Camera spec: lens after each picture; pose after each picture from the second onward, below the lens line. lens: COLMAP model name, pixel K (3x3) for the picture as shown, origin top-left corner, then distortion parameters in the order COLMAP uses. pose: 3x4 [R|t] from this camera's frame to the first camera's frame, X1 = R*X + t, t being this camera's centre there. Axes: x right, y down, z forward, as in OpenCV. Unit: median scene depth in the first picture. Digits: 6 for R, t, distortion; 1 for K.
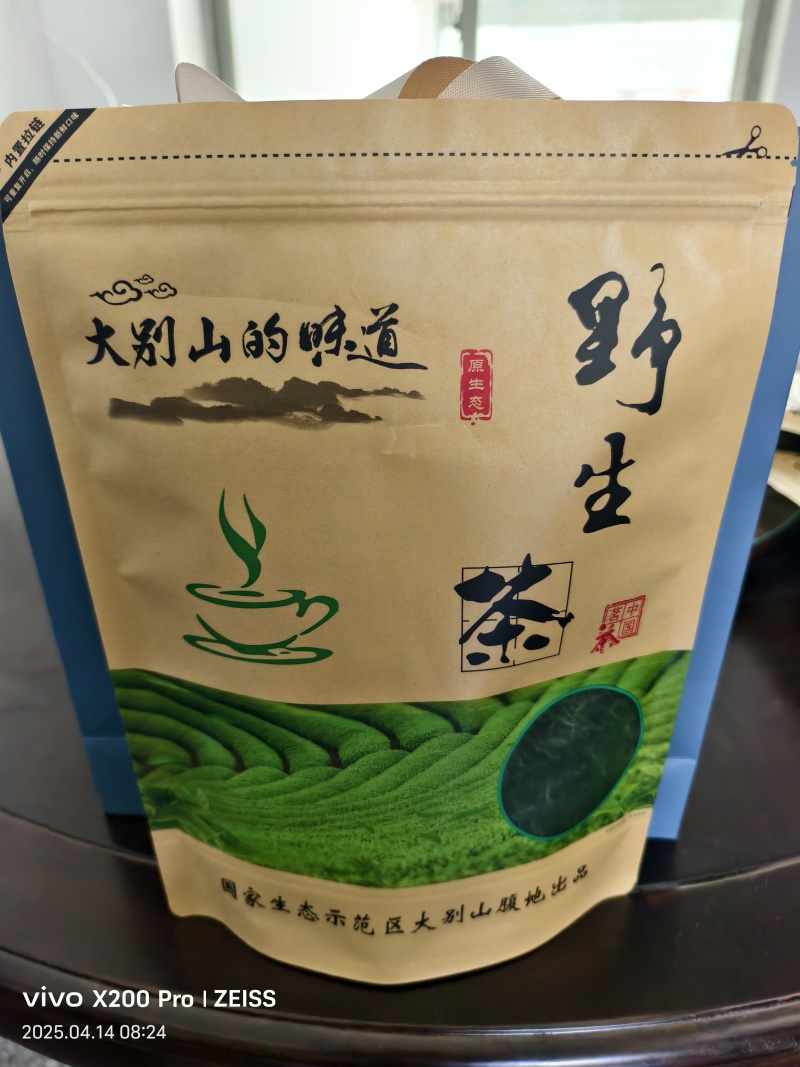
lens RADIAL K [[794.1, 0, 400.0], [0, 794.1, 533.5], [0, 0, 1]] dist [0.002103, 0.000615]
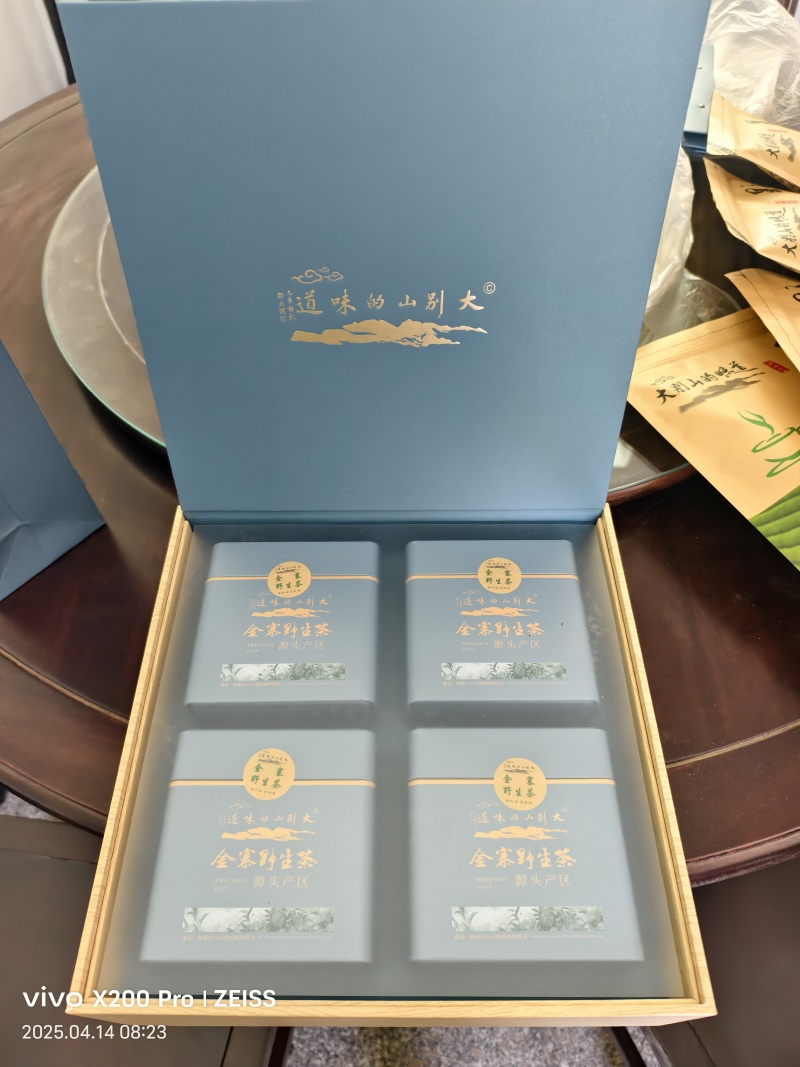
lens RADIAL K [[794.1, 0, 400.0], [0, 794.1, 533.5], [0, 0, 1]] dist [0.002103, 0.000615]
pose [[0.871815, -0.269308, 0.409160, -2.377472], [0.485775, 0.368006, -0.792840, 1.625673], [0.062944, 0.889969, 0.451656, 0.155622]]
